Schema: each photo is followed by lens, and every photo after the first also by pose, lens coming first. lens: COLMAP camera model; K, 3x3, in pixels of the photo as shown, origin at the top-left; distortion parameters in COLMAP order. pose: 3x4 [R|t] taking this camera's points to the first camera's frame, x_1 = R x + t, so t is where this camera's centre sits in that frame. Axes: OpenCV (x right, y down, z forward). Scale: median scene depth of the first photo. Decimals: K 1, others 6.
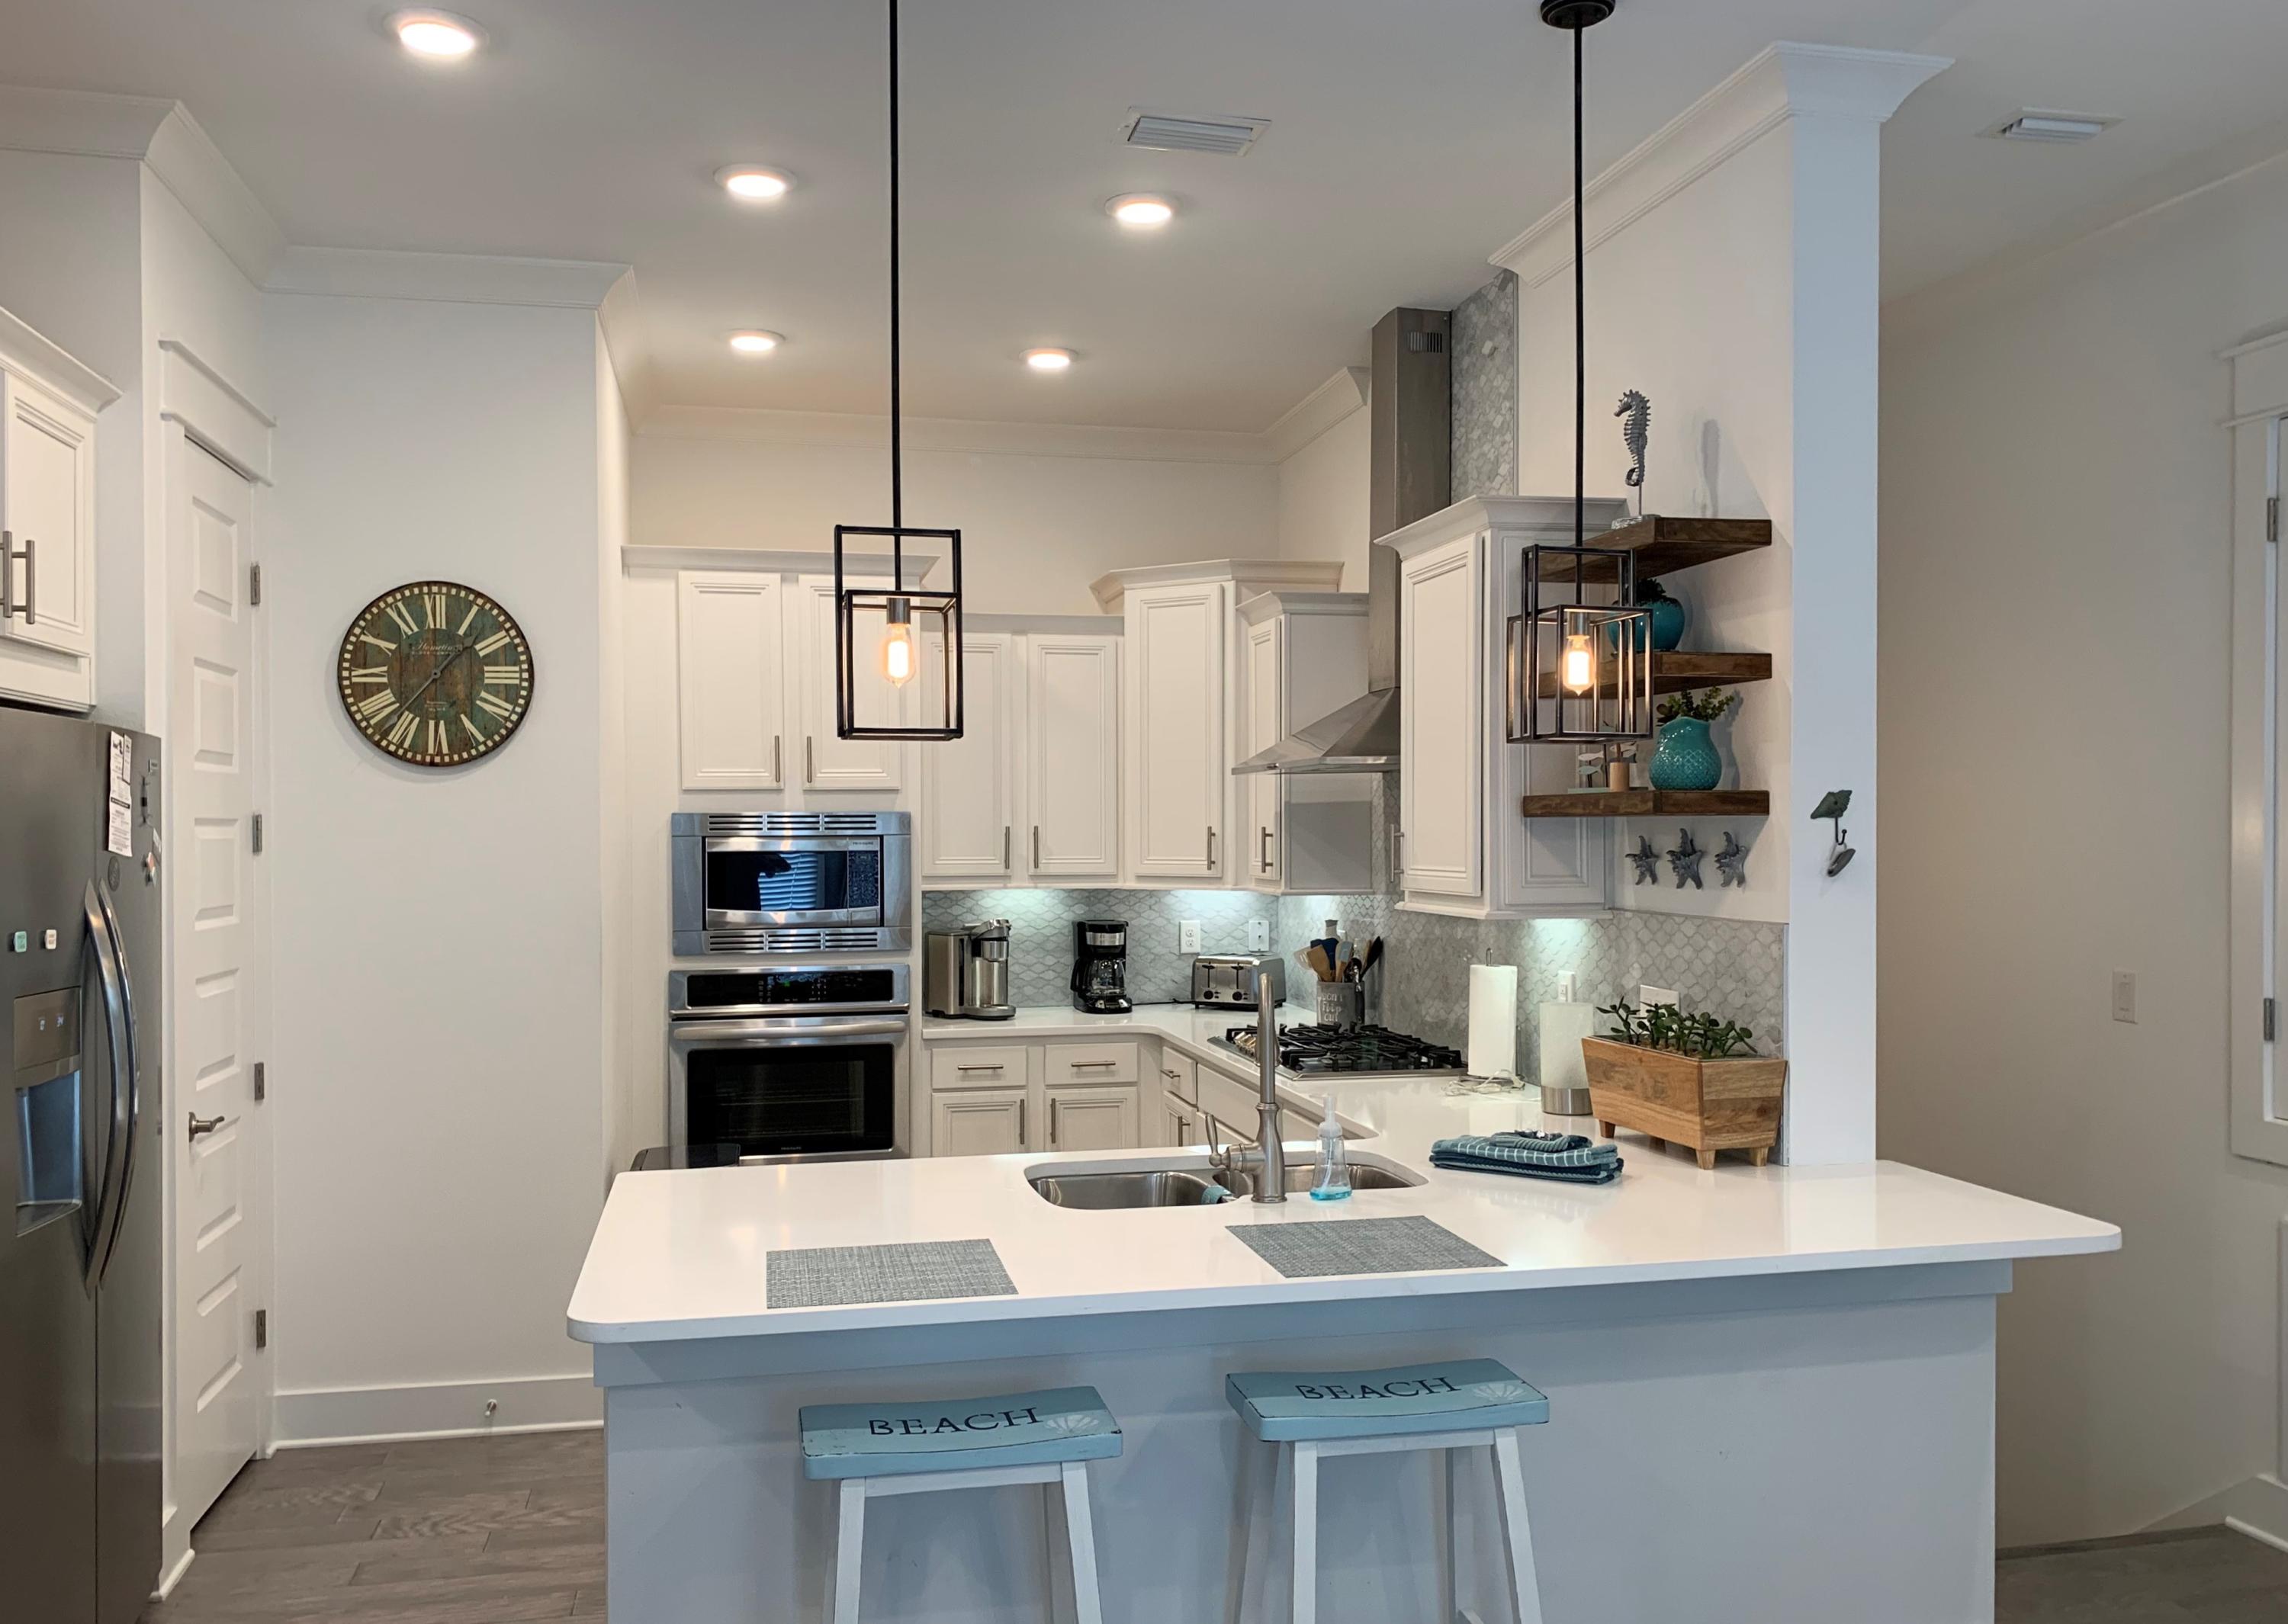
lens RADIAL K [[1811.3, 0, 1143.3], [0, 1811.3, 829.5], [0, 0, 1]] dist [0.012326, -0.001501]
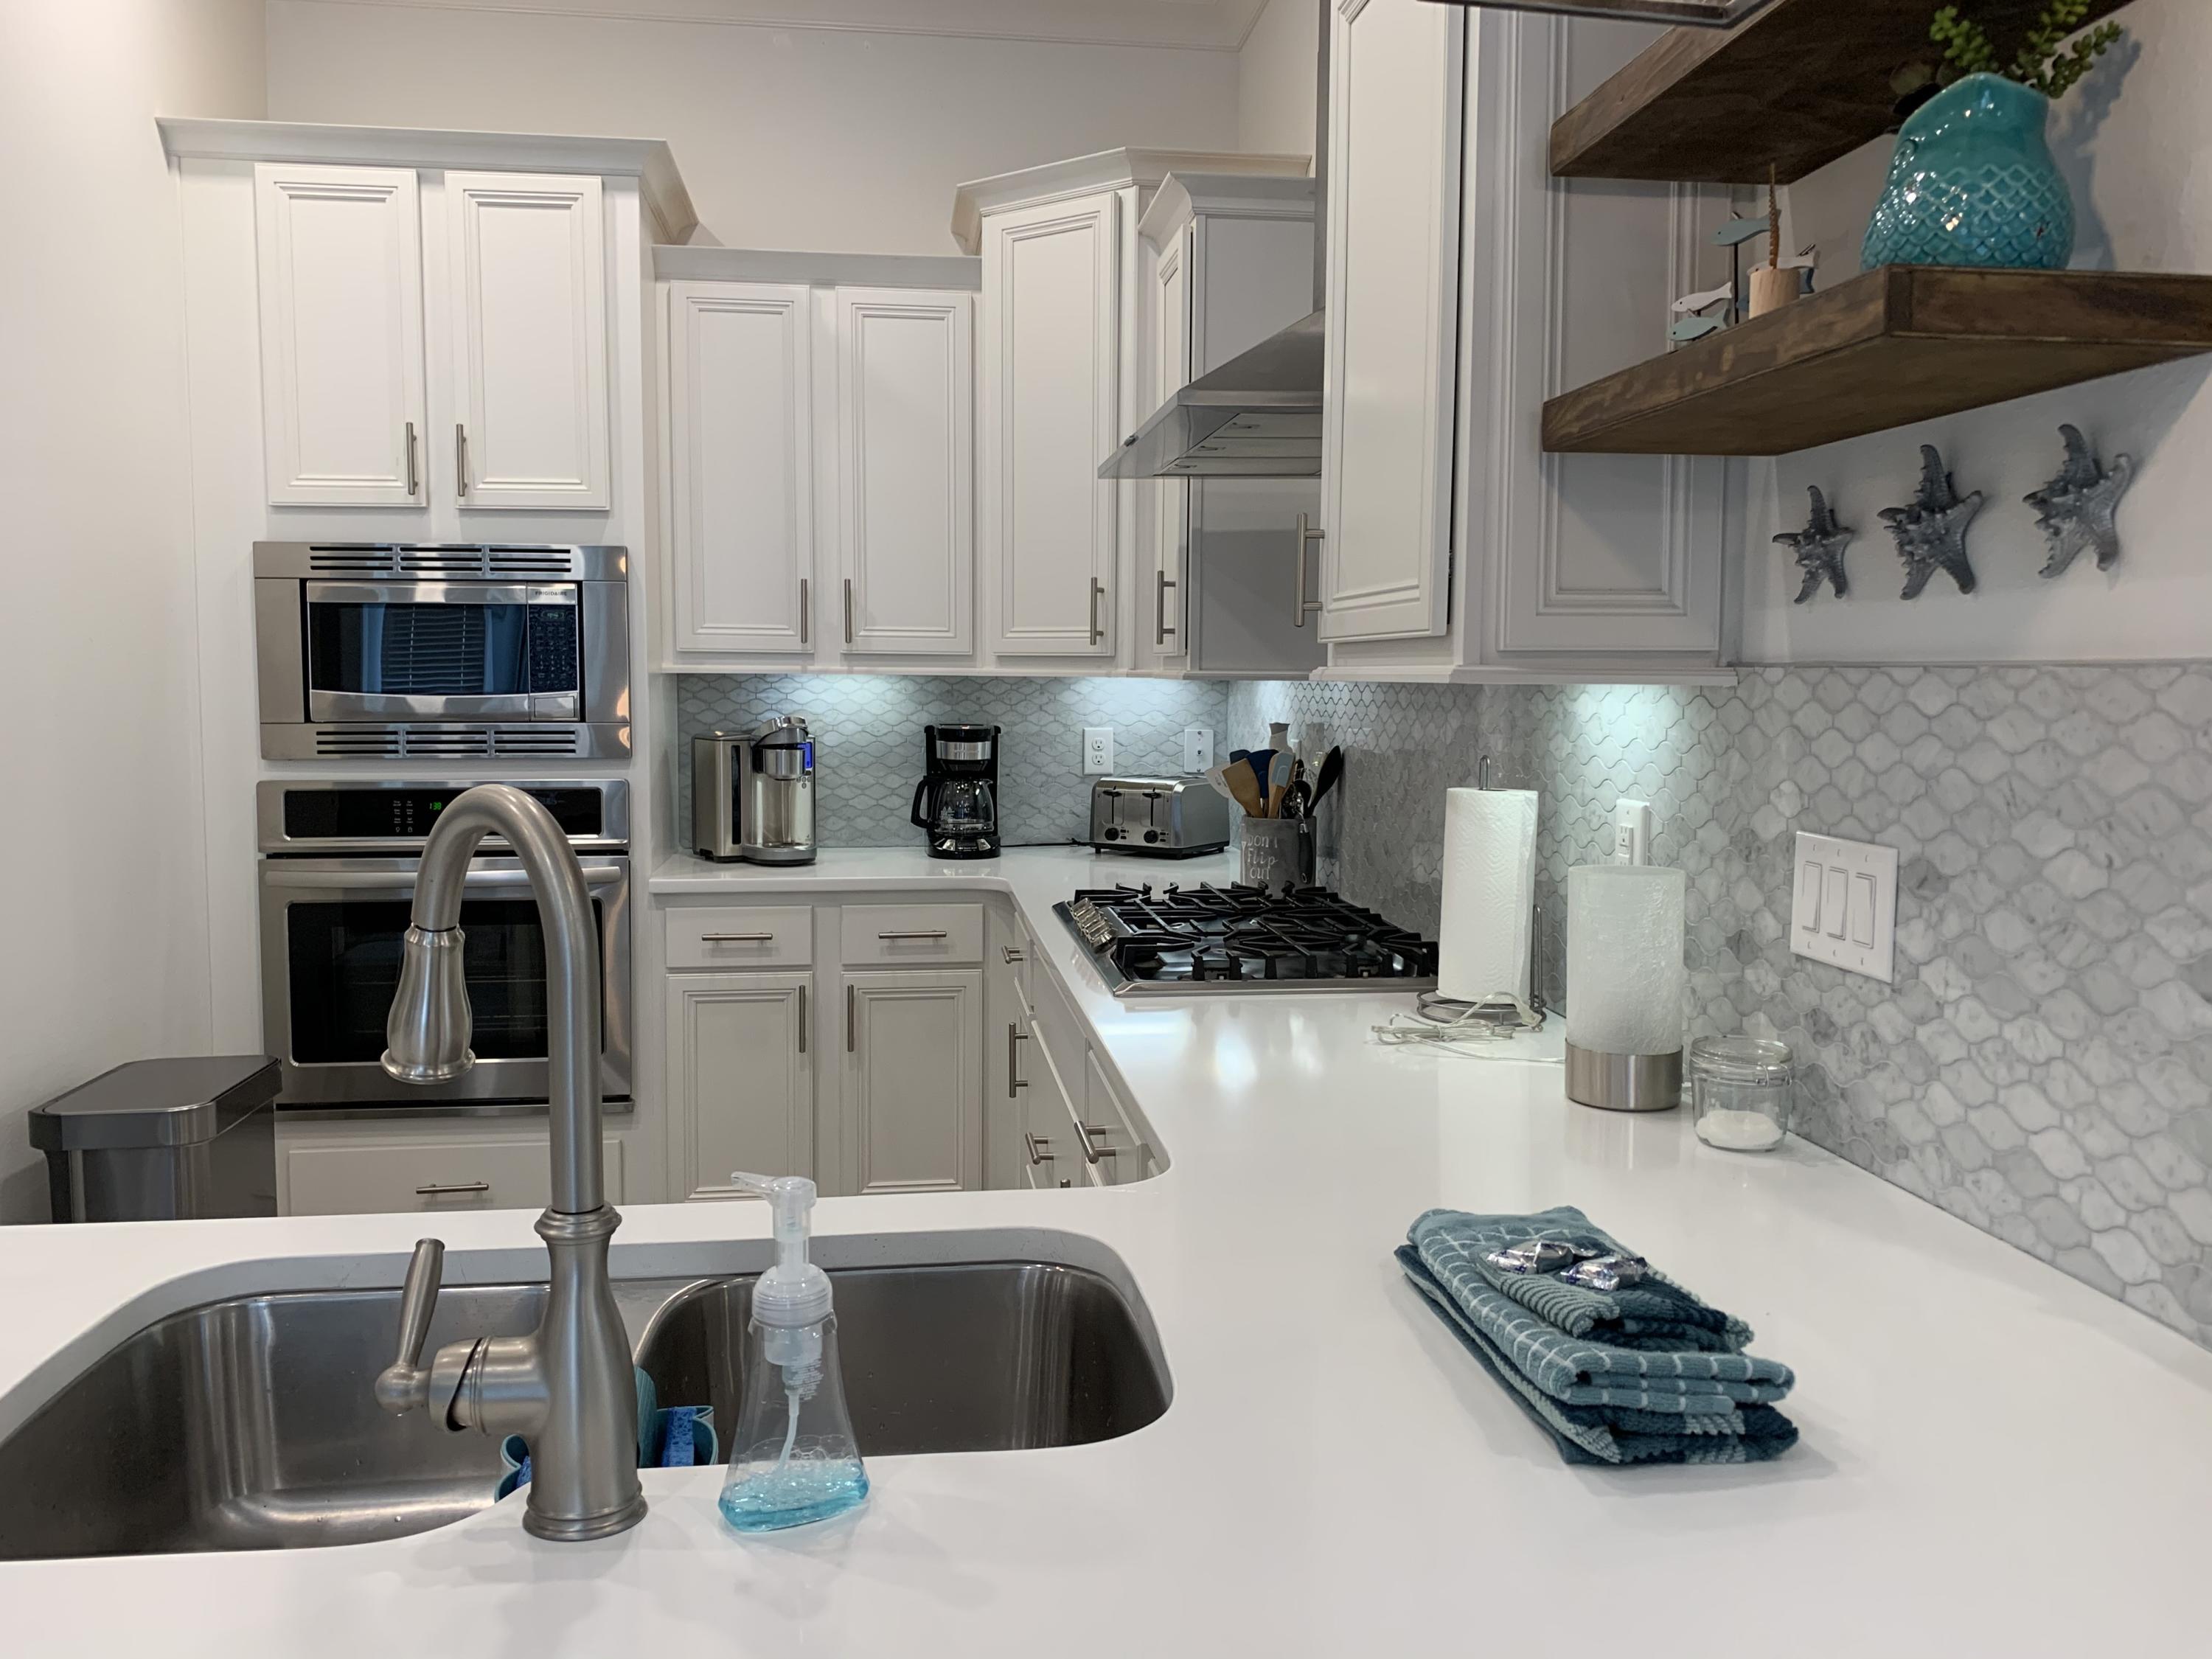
lens RADIAL K [[1673.0, 0, 1109.7], [0, 1673.0, 813.3], [0, 0, 1]] dist [0.026708, -0.028752]
pose [[0.995299, 0.017548, -0.095243, 0.105825], [-0.009813, 0.996659, 0.081085, 0.035928], [0.096348, -0.079770, 0.992146, 0.417054]]
